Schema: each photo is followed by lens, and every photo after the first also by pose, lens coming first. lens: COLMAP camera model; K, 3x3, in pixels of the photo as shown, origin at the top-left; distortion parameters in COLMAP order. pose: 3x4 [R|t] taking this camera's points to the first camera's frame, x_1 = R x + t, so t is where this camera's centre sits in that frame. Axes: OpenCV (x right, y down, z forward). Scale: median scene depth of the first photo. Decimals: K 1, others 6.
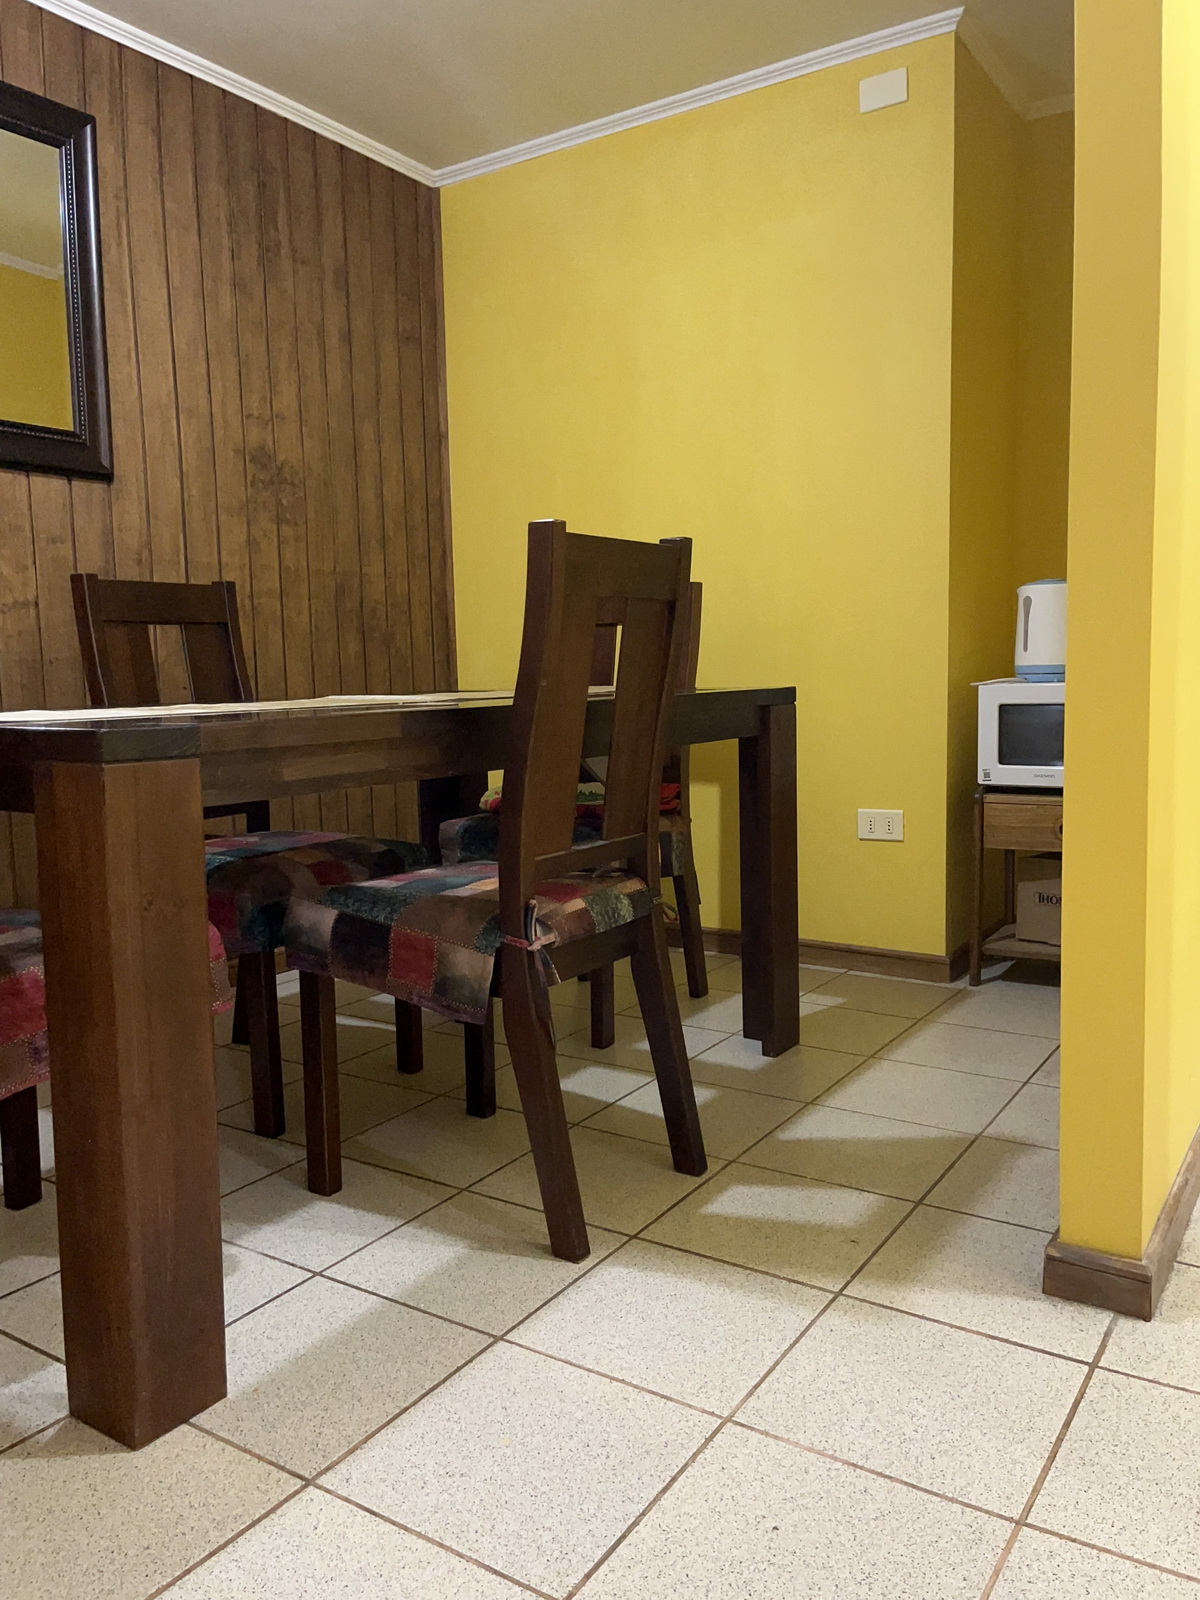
lens RADIAL K [[1250.8, 0, 600.0], [0, 1250.8, 800.0], [0, 0, 1]] dist [0.060365, -0.070951]
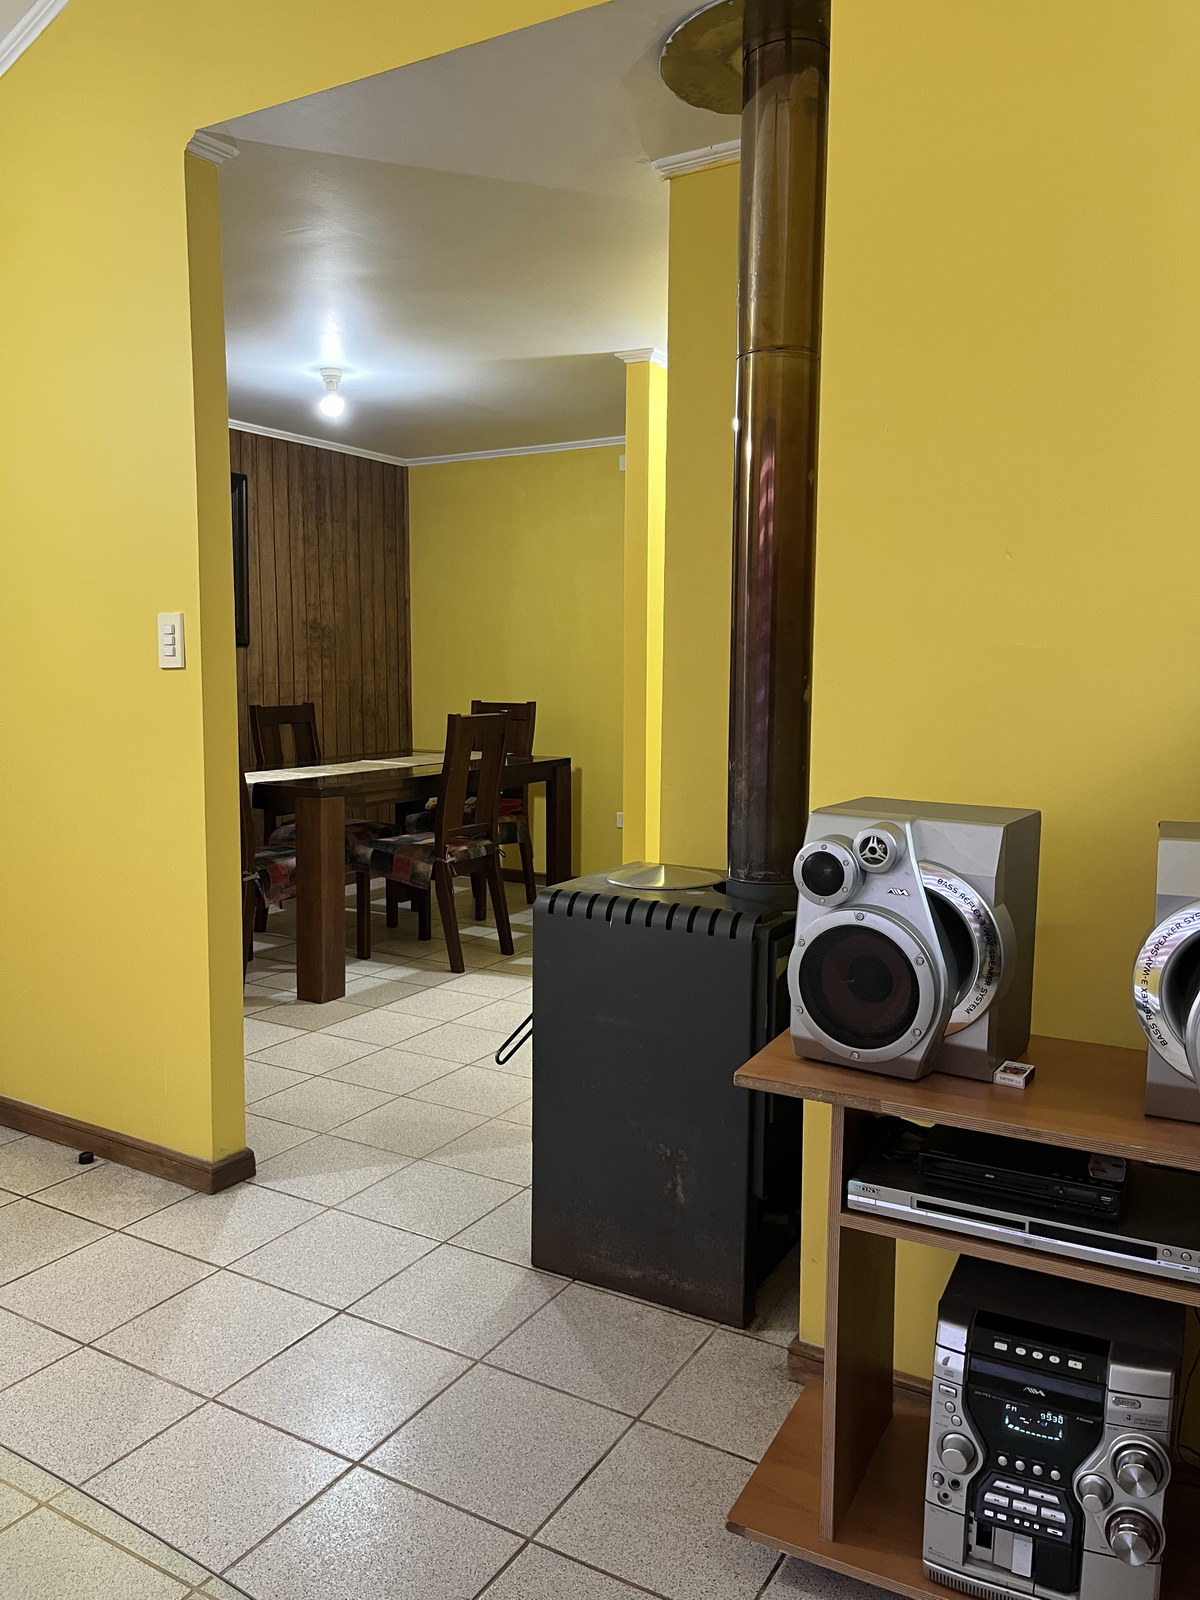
lens RADIAL K [[1235.6, 0, 600.0], [0, 1235.6, 800.0], [0, 0, 1]] dist [0.044191, -0.136845]
pose [[0.998411, 0.018770, 0.053131, 0.096173], [-0.019050, 0.999807, 0.004760, -0.027523], [-0.053031, -0.005765, 0.998576, -1.222620]]
